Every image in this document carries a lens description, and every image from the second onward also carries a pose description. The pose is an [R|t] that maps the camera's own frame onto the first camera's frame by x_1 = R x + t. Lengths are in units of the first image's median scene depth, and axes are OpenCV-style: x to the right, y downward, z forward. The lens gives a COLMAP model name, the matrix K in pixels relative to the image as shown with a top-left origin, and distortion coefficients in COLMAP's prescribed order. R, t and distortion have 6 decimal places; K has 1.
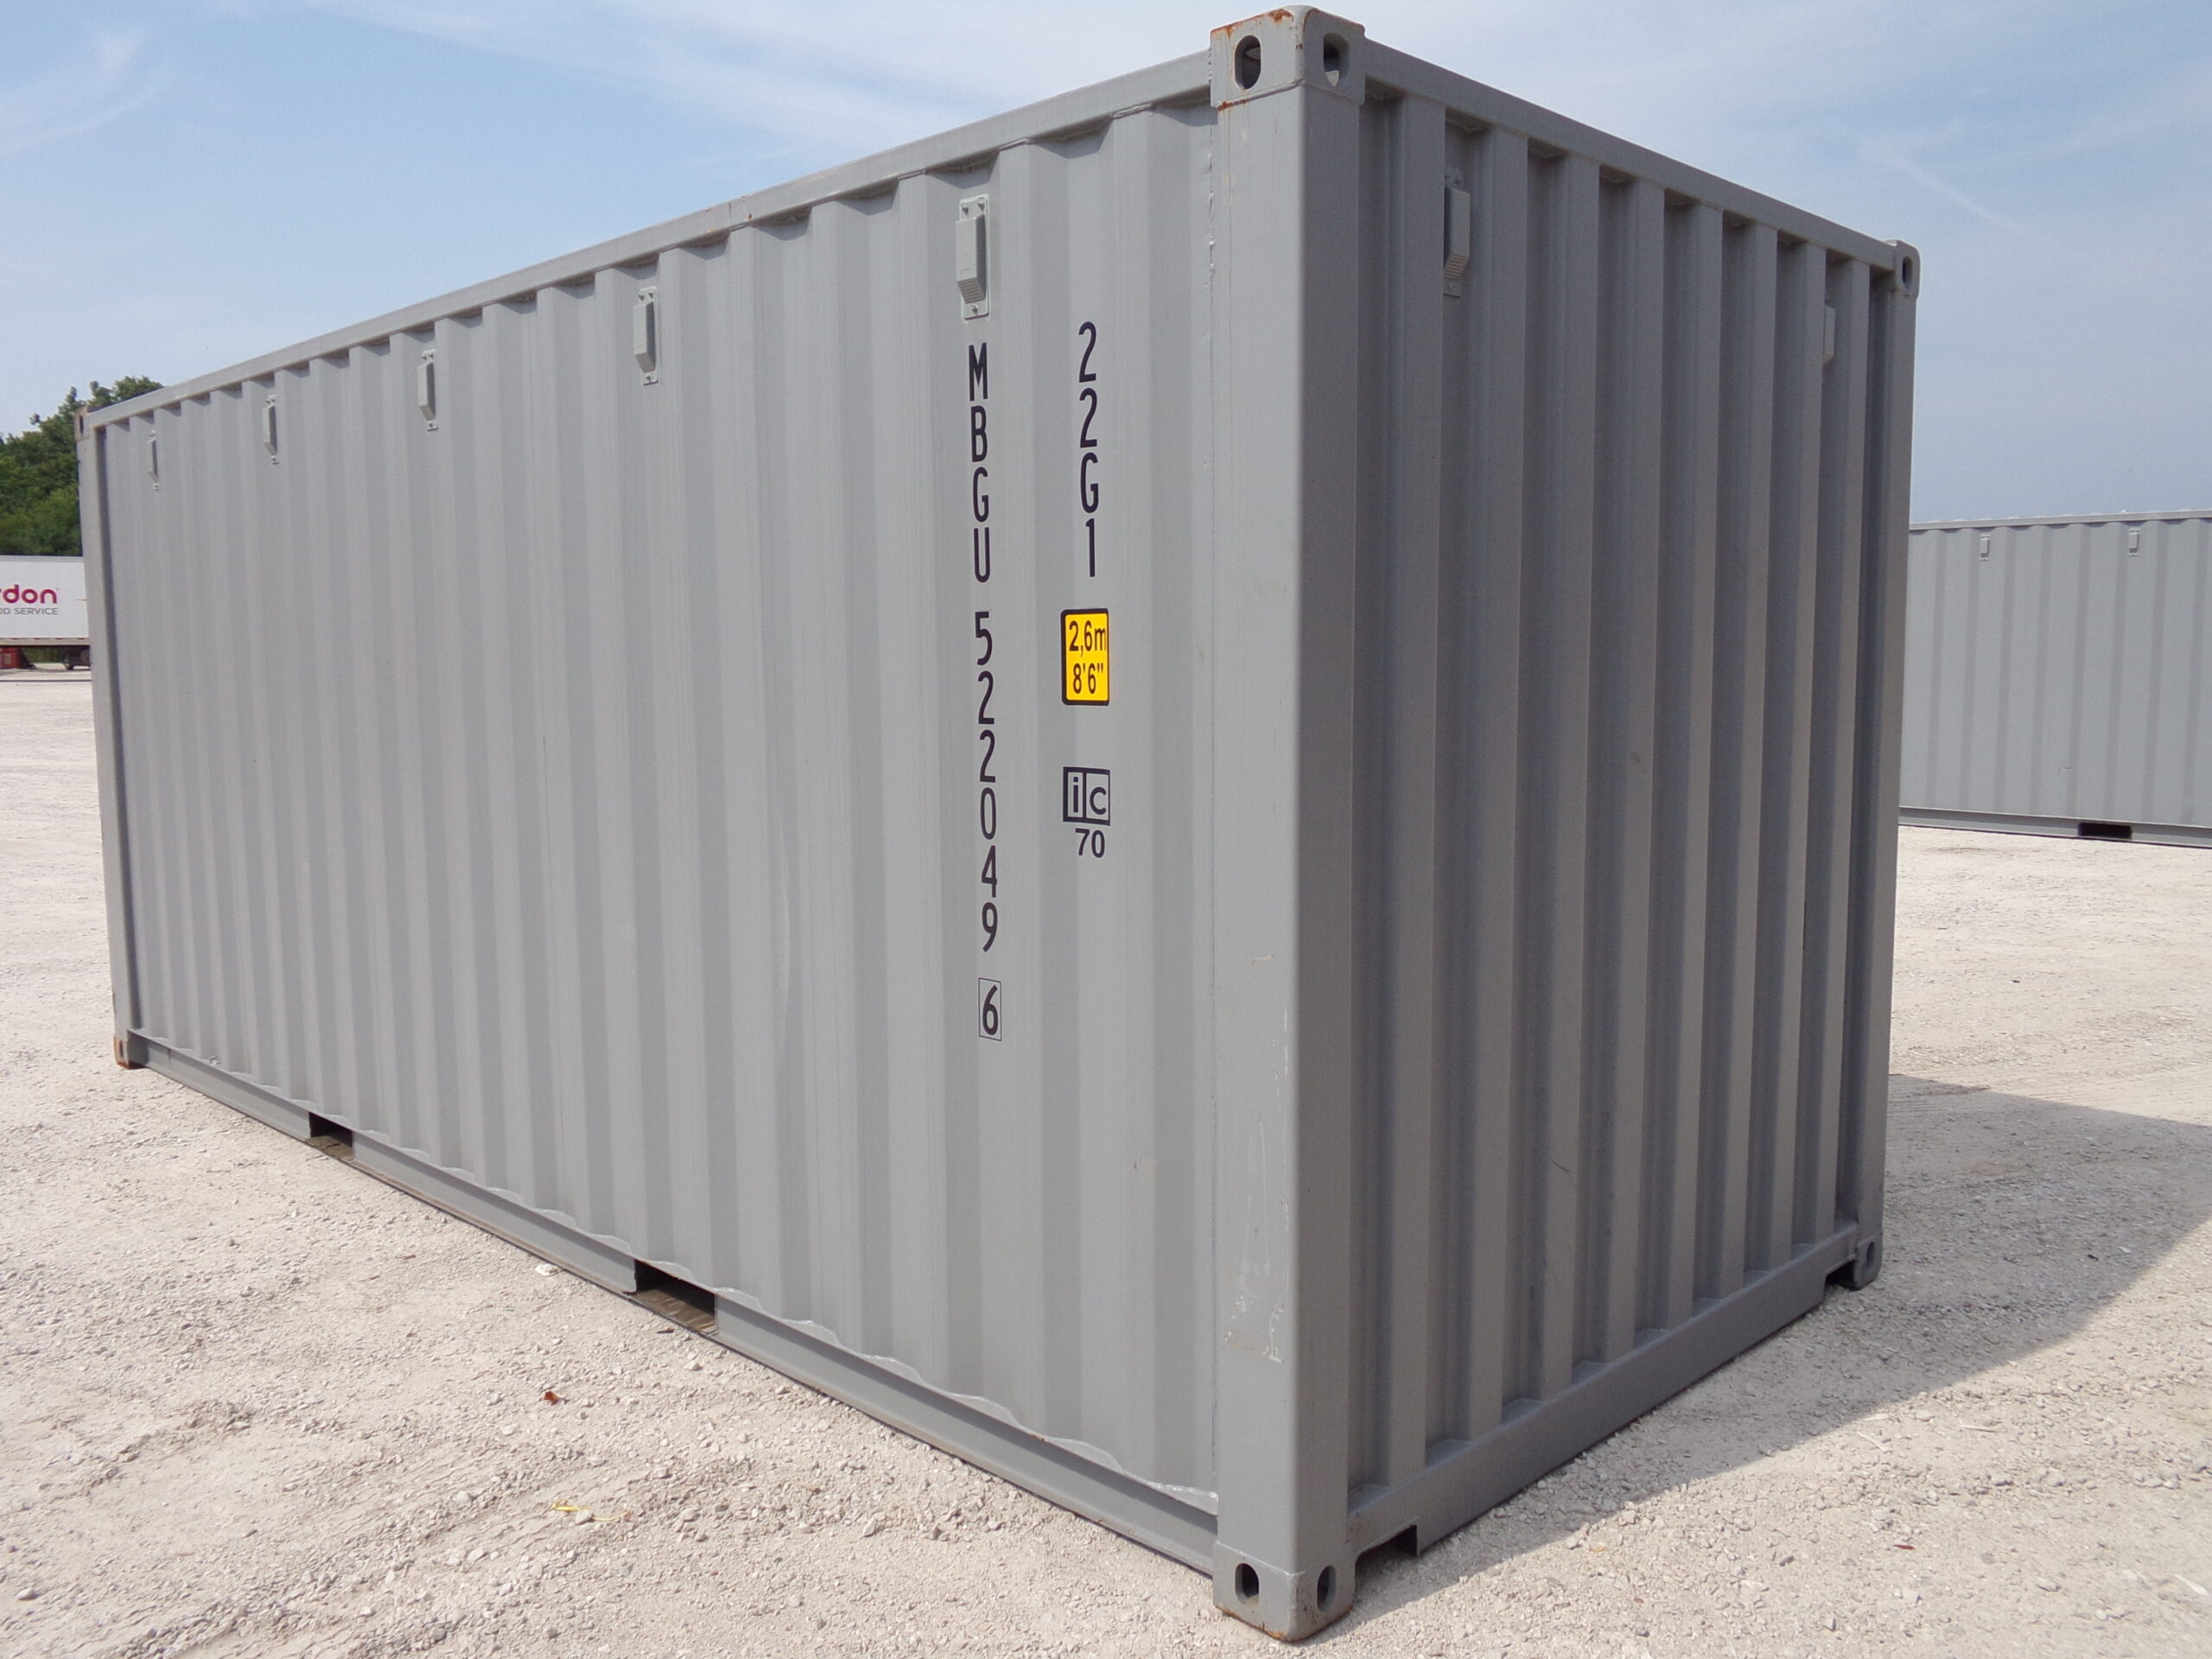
lens RADIAL K [[1775.2, 0, 1096.3], [0, 1775.2, 830.7], [0, 0, 1]] dist [0.028832, -0.014162]
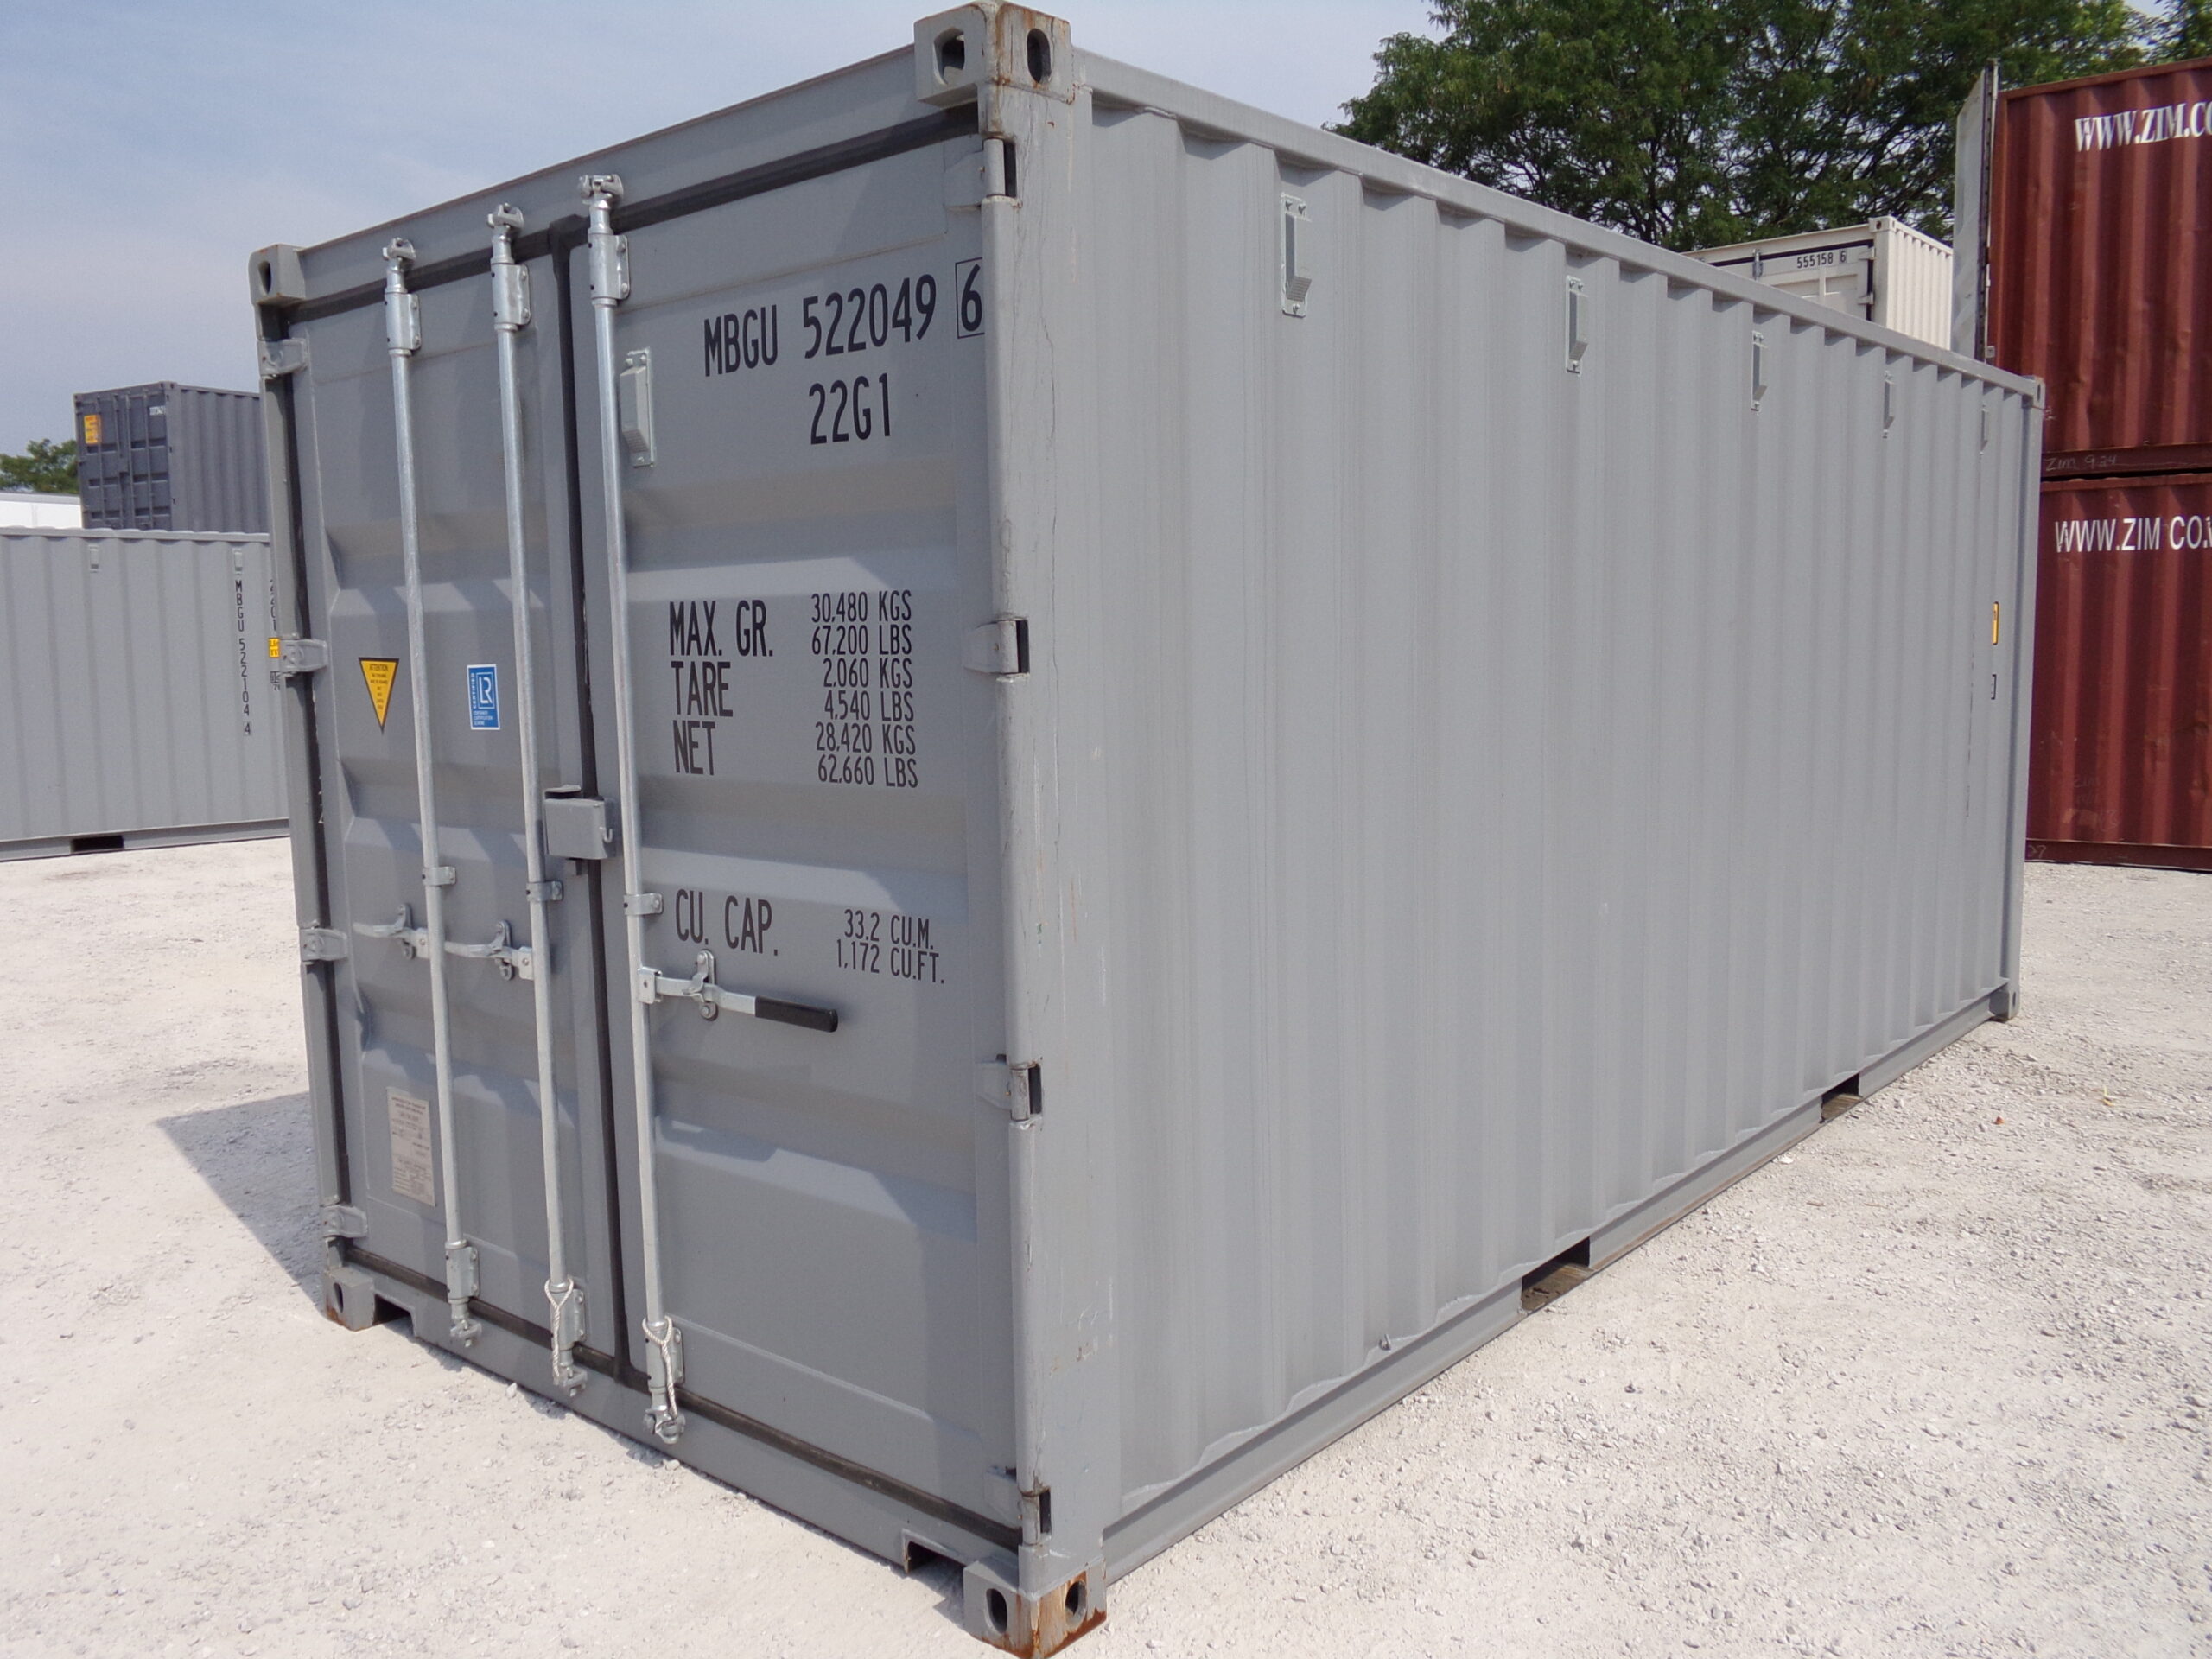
lens RADIAL K [[1775.2, 0, 1094.4], [0, 1775.2, 823.0], [0, 0, 1]] dist [0.028832, -0.014162]
pose [[-0.079471, -0.101092, 0.991698, -0.491174], [0.123854, 0.986134, 0.110450, -0.054362], [-0.989113, 0.131604, -0.065848, 0.522293]]
